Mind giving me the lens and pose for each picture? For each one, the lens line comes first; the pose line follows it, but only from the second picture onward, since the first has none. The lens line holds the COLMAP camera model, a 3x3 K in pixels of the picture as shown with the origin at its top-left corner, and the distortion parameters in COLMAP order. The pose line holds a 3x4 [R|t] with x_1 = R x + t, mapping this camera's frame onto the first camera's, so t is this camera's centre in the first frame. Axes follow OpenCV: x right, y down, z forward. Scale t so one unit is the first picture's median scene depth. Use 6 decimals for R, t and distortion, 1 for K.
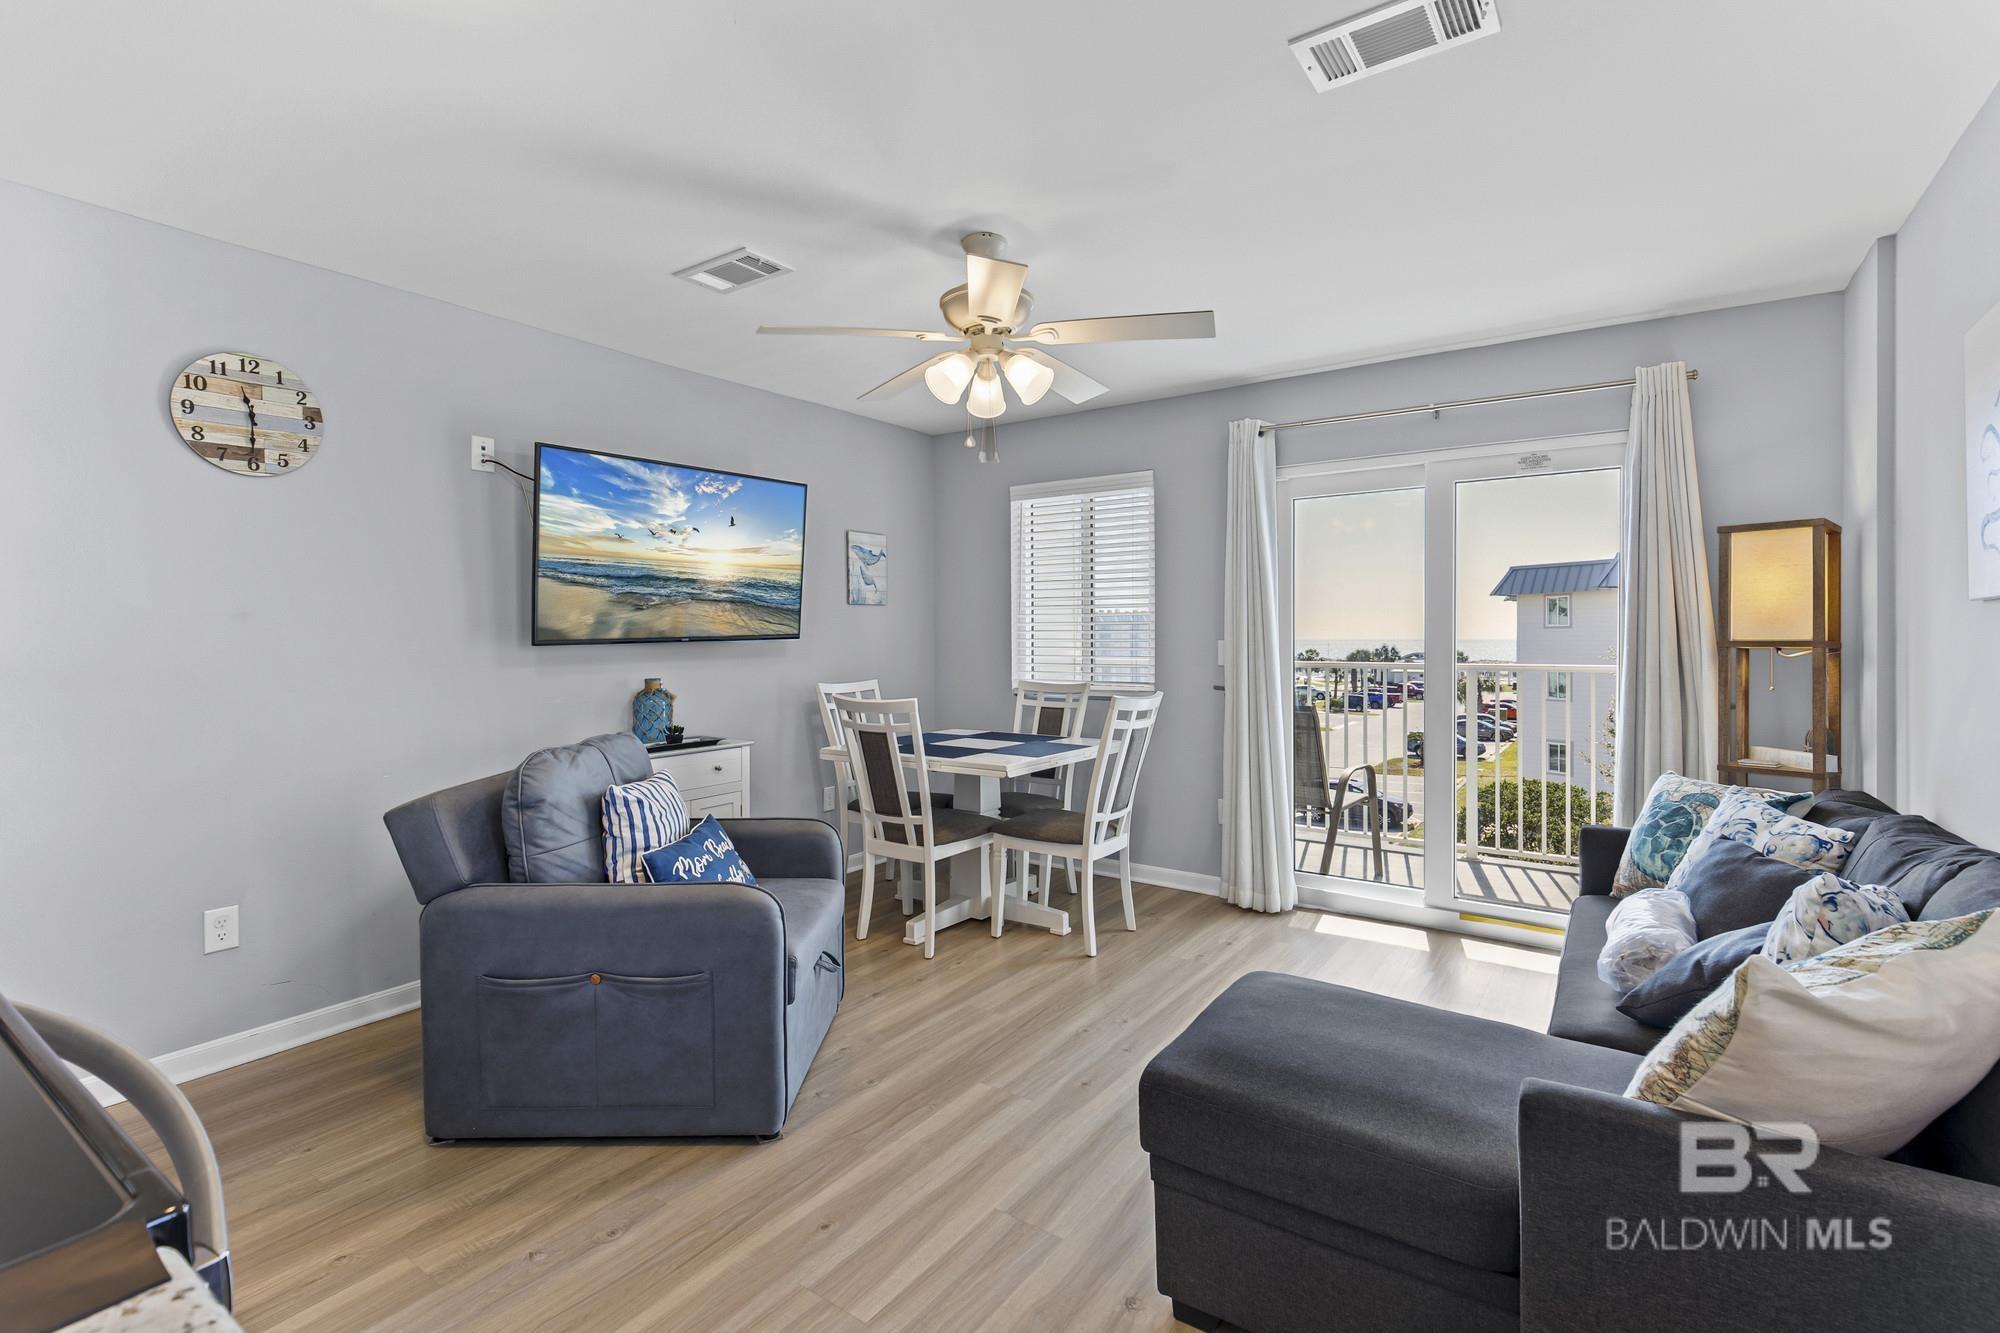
lens RADIAL K [[905.9, 0, 998.0], [0, 905.9, 669.2], [0, 0, 1]] dist [0.000006, -0.004752]
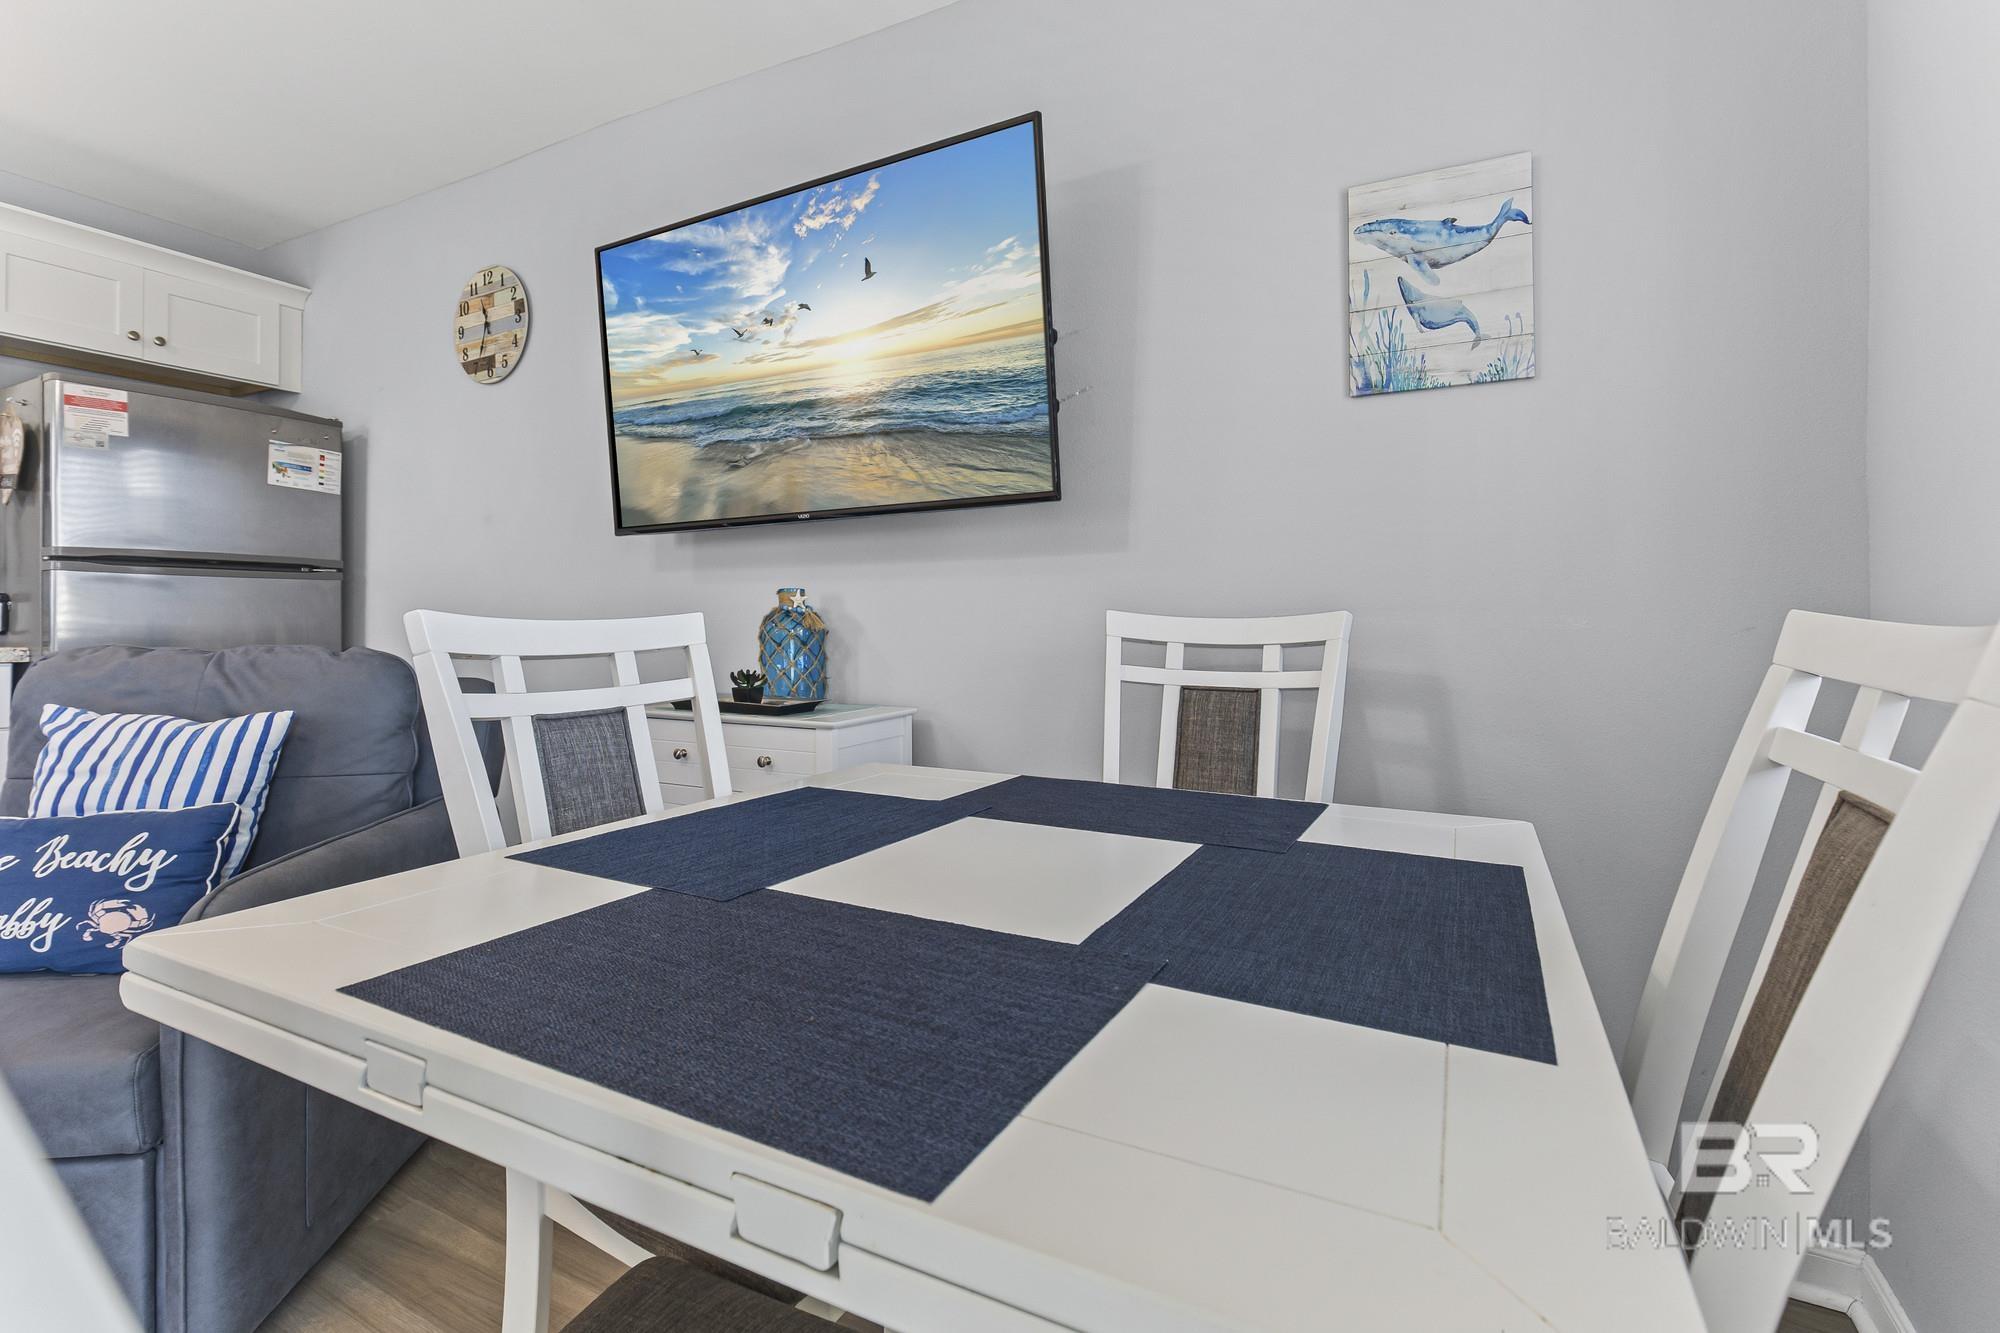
lens RADIAL K [[905.9, 0, 966.4], [0, 905.9, 609.9], [0, 0, 1]] dist [0.000006, -0.004752]
pose [[0.124191, -0.002337, -0.992256, 0.214997], [-0.045726, 0.998921, -0.008075, 0.024805], [0.991204, 0.046374, 0.123950, 1.088180]]
